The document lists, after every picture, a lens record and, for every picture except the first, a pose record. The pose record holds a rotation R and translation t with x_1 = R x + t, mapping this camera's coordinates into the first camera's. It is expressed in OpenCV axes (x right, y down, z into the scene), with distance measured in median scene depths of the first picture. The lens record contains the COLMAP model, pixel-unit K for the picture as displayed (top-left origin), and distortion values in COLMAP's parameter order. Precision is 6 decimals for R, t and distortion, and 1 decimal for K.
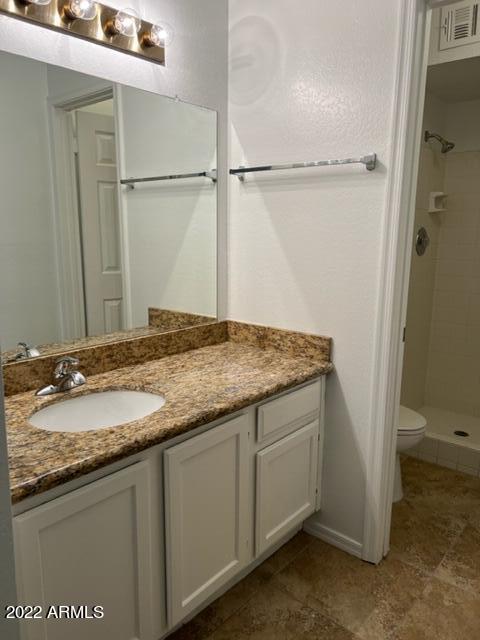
lens RADIAL K [[479.3, 0, 239.7], [0, 479.3, 318.9], [0, 0, 1]] dist [0.014548, -0.010360]
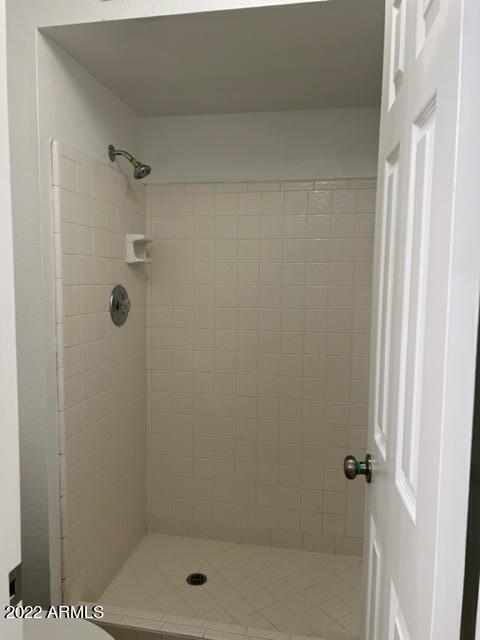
lens RADIAL K [[479.3, 0, 239.9], [0, 479.3, 320.9], [0, 0, 1]] dist [0.014548, -0.010360]
pose [[0.903473, -0.032299, 0.427427, 0.243705], [0.074828, 0.993730, -0.083076, -0.070422], [-0.422064, 0.107041, 0.900225, 0.323302]]
